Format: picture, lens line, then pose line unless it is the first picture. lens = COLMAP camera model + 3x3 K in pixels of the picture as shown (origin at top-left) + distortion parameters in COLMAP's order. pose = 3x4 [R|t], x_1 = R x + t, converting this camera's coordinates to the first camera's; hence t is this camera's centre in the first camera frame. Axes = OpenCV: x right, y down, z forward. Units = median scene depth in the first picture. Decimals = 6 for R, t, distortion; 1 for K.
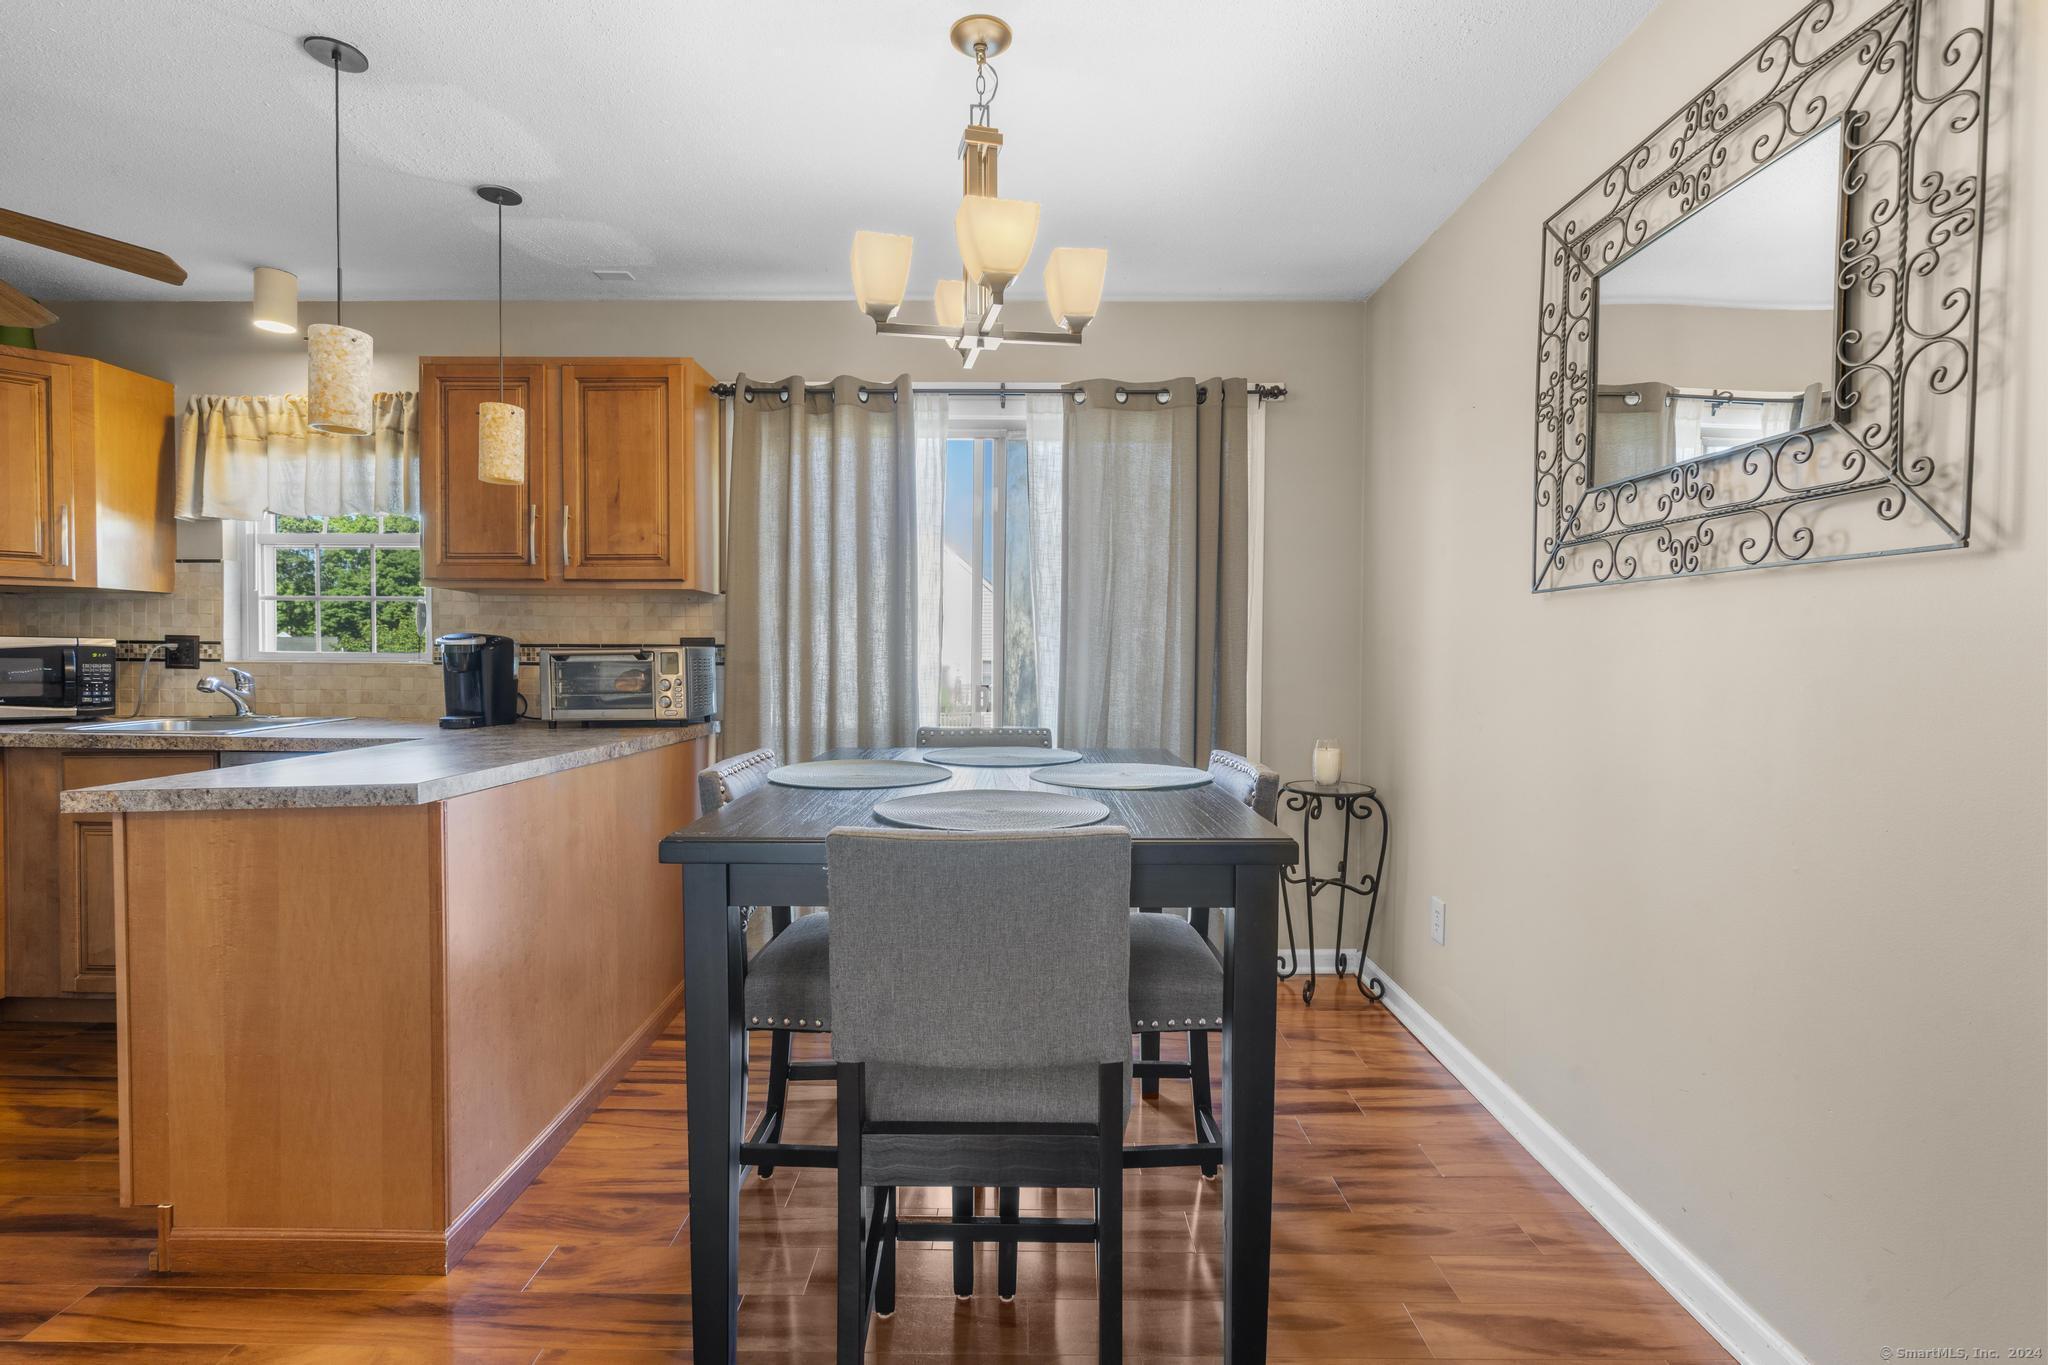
lens RADIAL K [[939.1, 0, 1008.3], [0, 939.1, 676.8], [0, 0, 1]] dist [-0.003380, 0.001990]
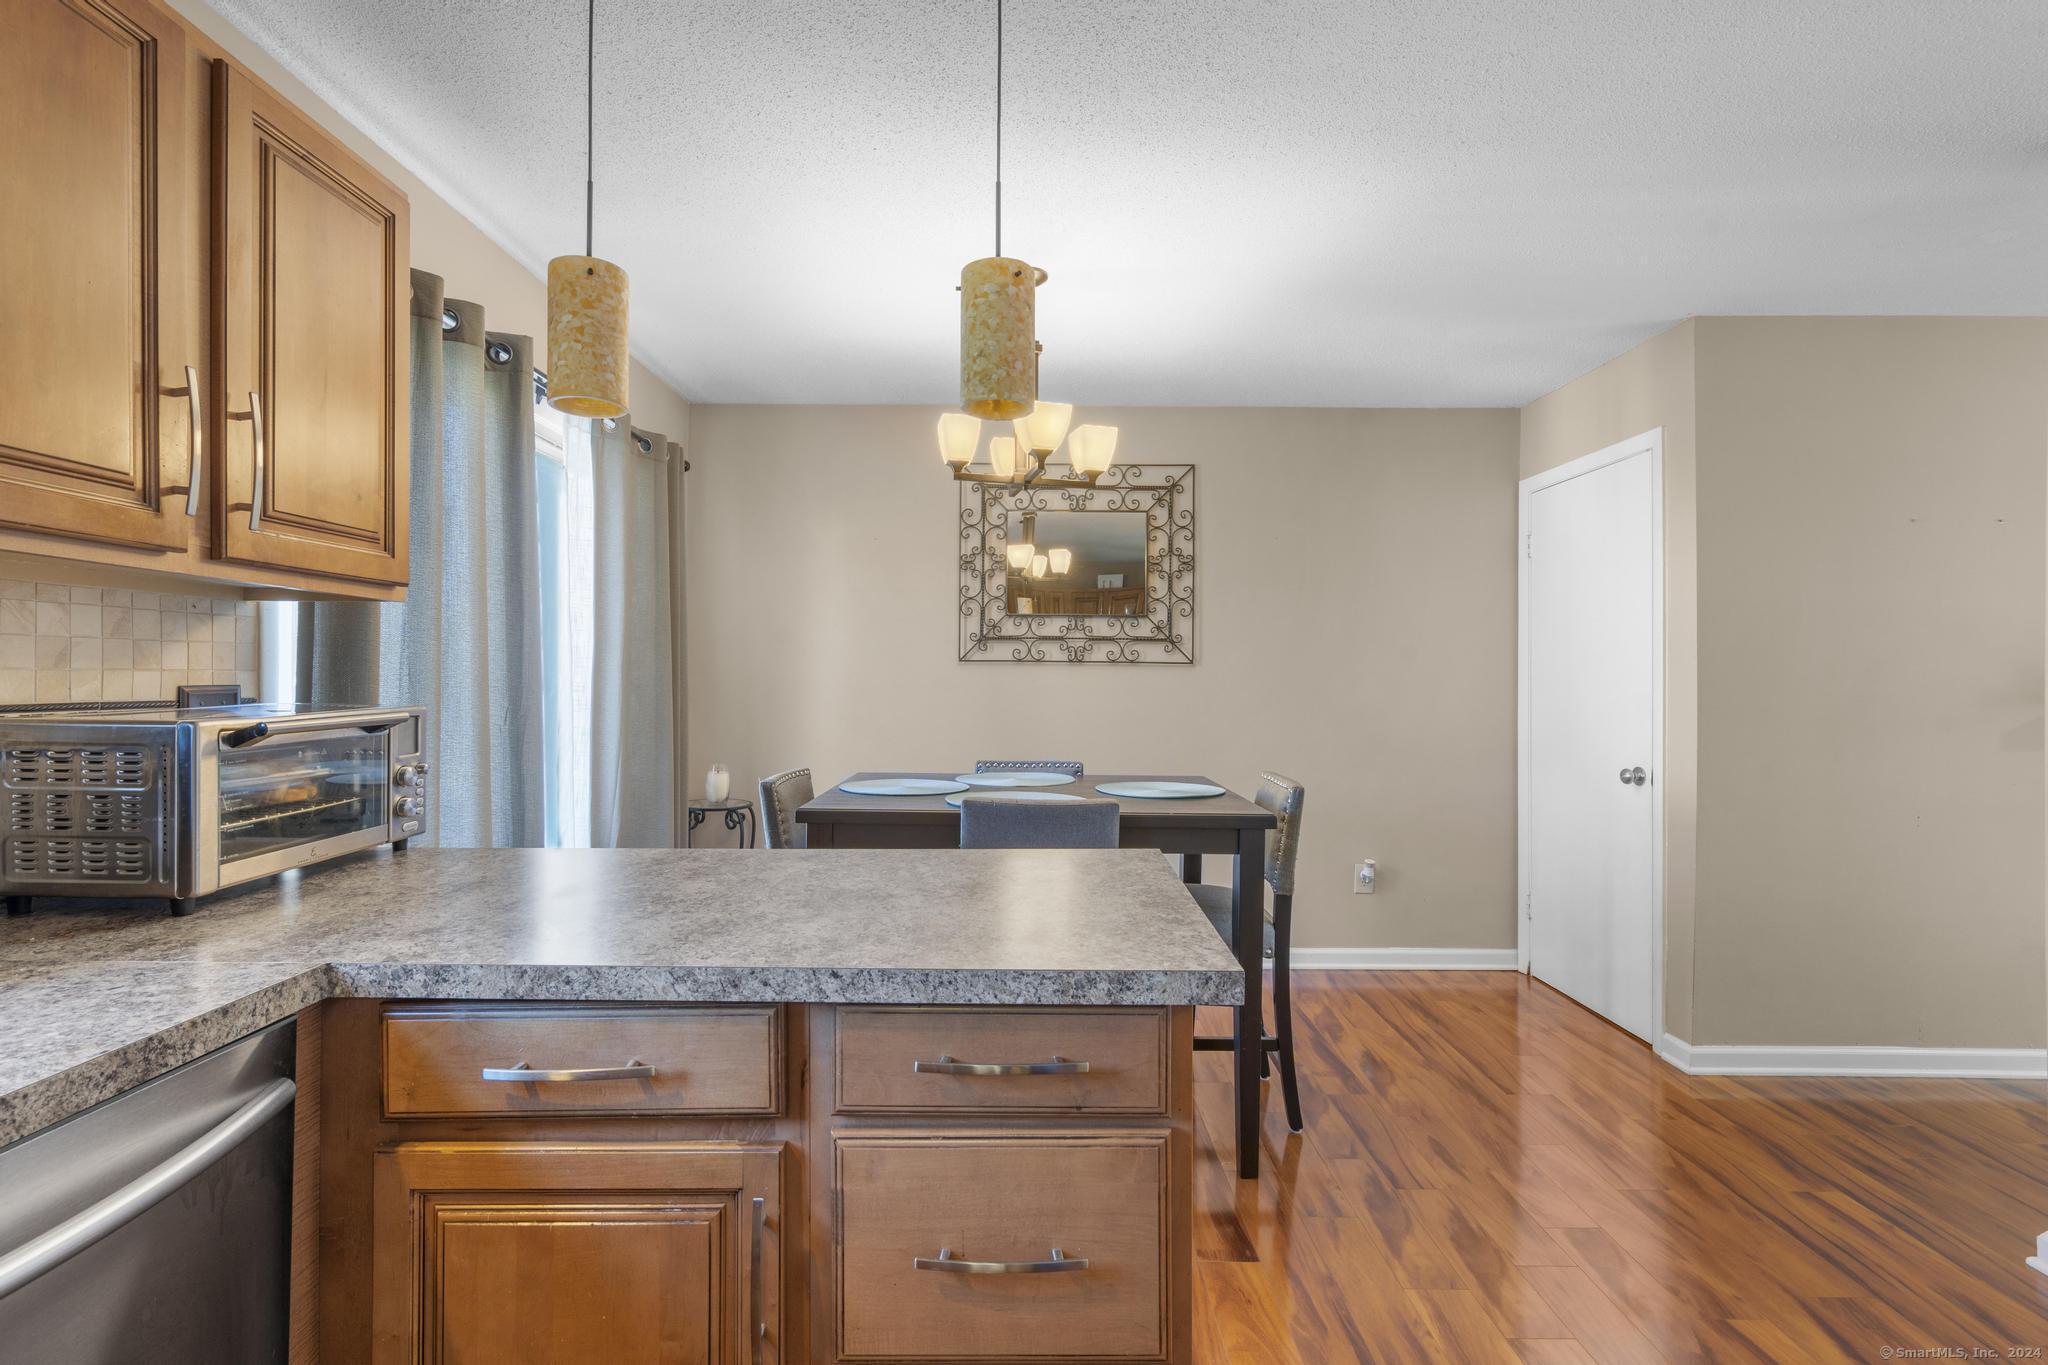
lens RADIAL K [[935.3, 0, 1015.7], [0, 935.3, 678.0], [0, 0, 1]] dist [-0.000873, 0.000516]
pose [[-0.010061, -0.002487, 0.999946, -0.887723], [0.020599, 0.999784, 0.002693, -0.041467], [-0.999737, 0.020625, -0.010008, 0.631460]]
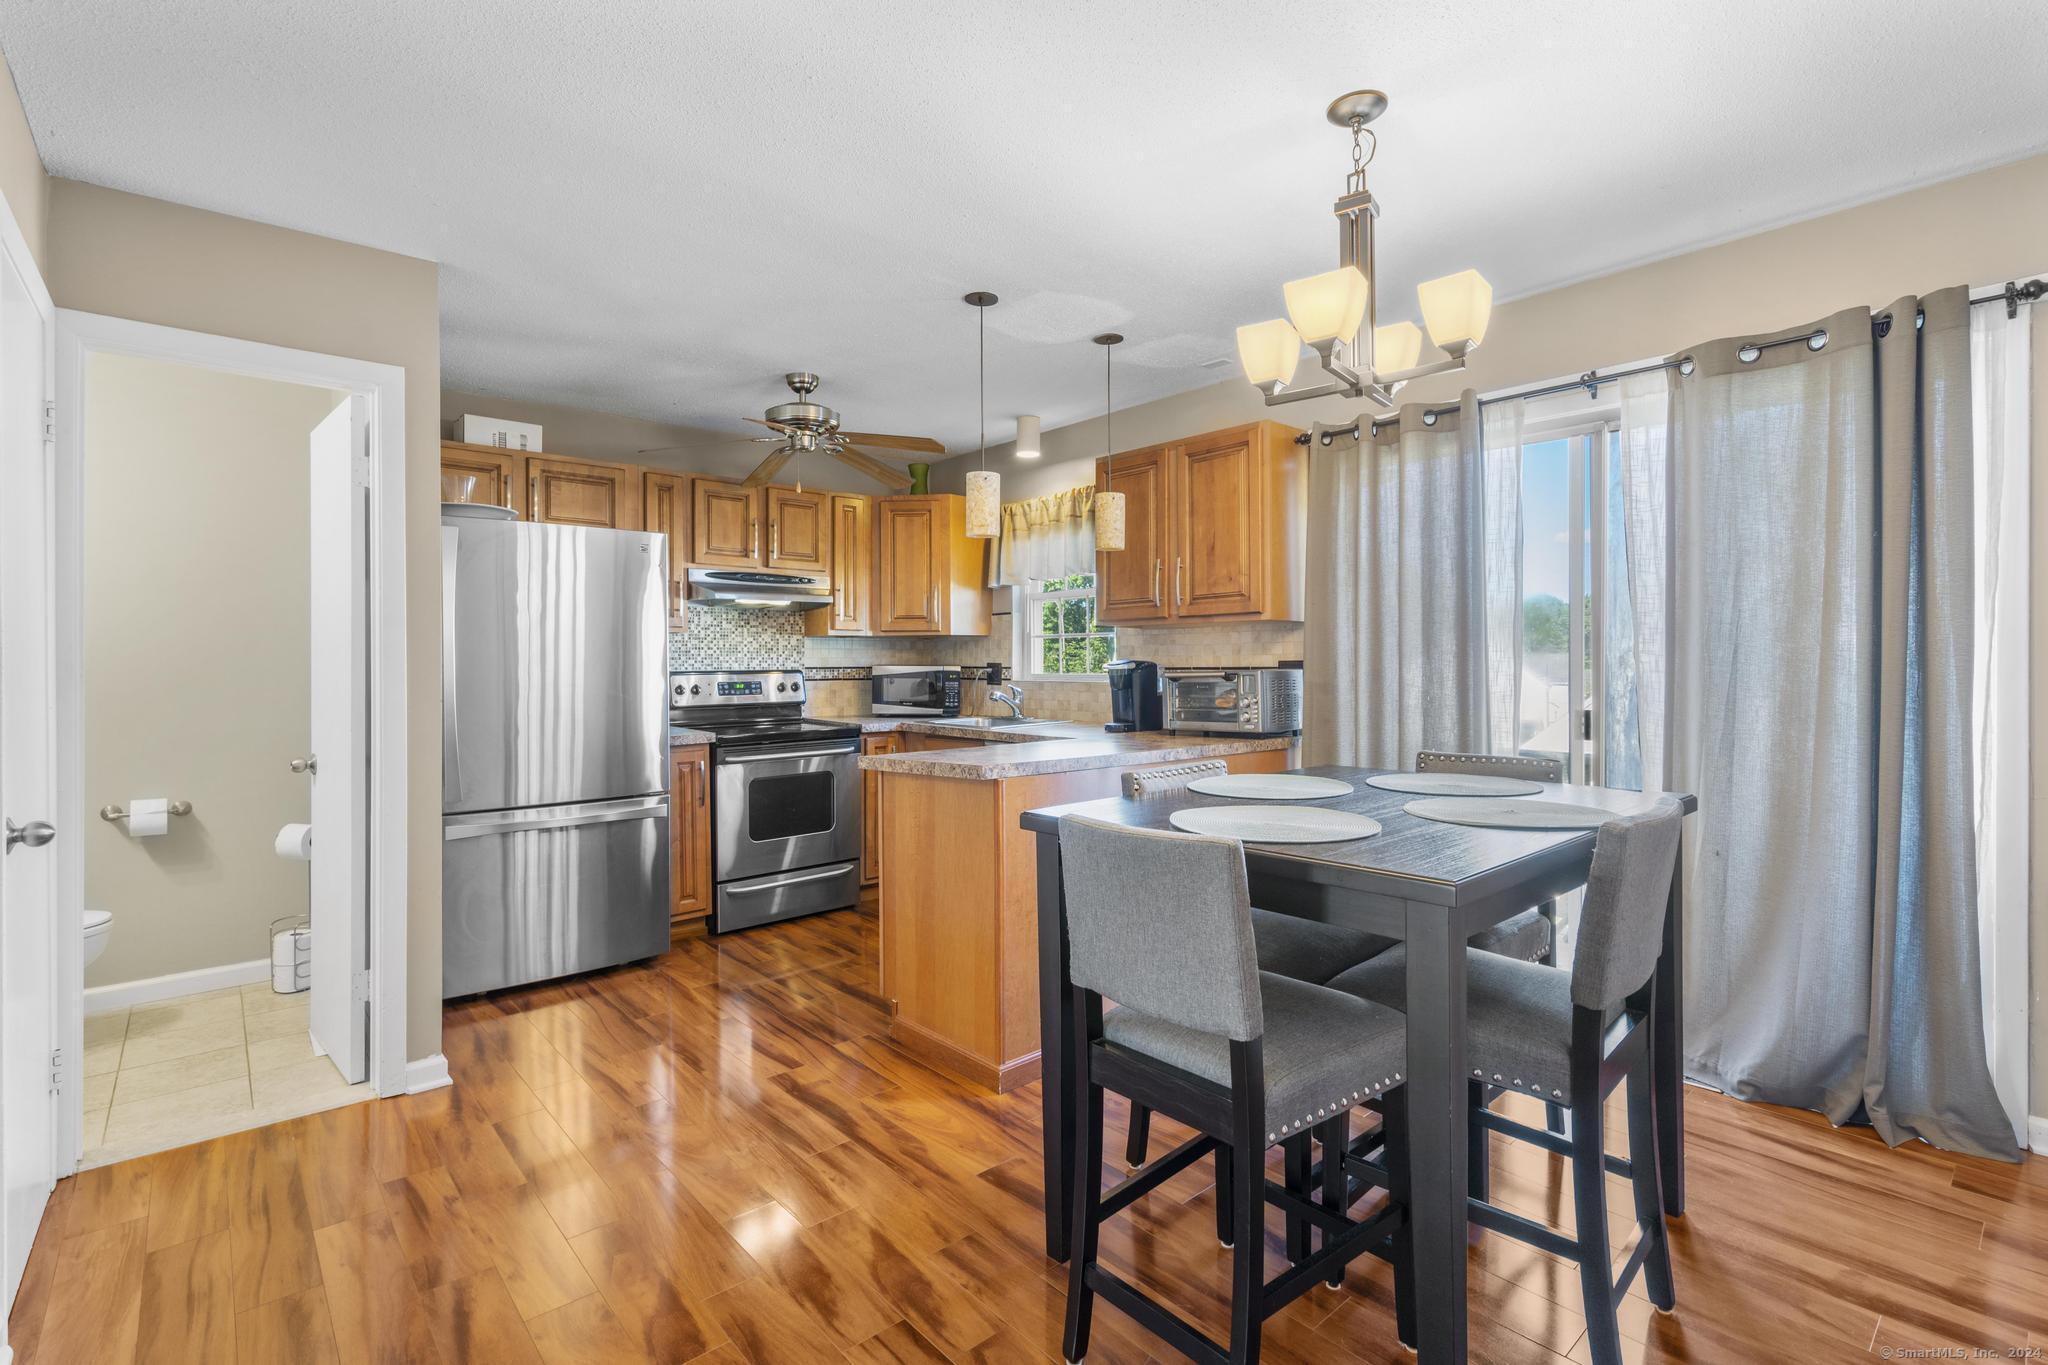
lens RADIAL K [[945.4, 0, 1010.5], [0, 945.4, 669.2], [0, 0, 1]] dist [-0.002843, 0.000965]
pose [[0.663446, -0.005069, -0.748207, 0.314995], [-0.008357, 0.999864, -0.014184, -0.013731], [0.748178, 0.015662, 0.663314, -0.002720]]
